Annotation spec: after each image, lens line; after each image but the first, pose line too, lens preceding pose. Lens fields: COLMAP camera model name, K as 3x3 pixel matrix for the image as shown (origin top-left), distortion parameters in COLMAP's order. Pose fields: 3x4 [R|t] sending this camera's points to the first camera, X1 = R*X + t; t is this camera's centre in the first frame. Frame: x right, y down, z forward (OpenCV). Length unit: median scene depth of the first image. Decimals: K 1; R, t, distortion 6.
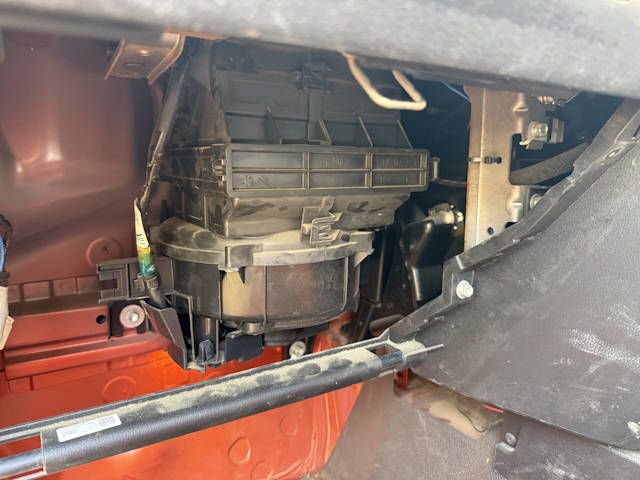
lens RADIAL K [[469.5, 0, 319.8], [0, 469.5, 248.8], [0, 0, 1]] dist [-0.071417, 0.000642]
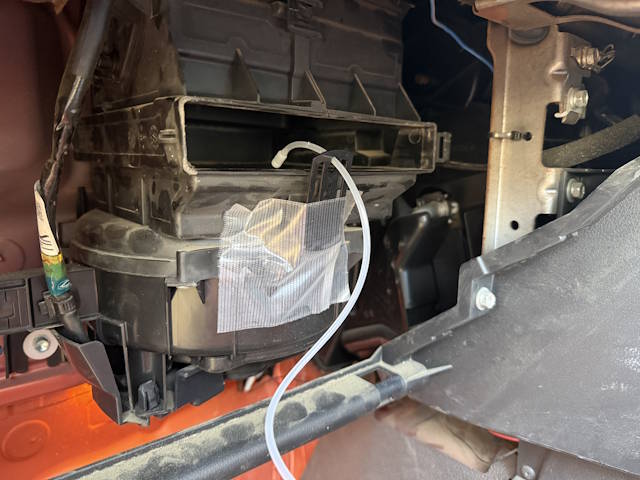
lens RADIAL K [[469.5, 0, 319.8], [0, 469.5, 248.8], [0, 0, 1]] dist [-0.071417, 0.000642]
pose [[0.988010, -0.017014, 0.153452, -0.090803], [0.014622, 0.999754, 0.016706, -0.015931], [-0.153698, -0.014262, 0.988015, 0.266572]]
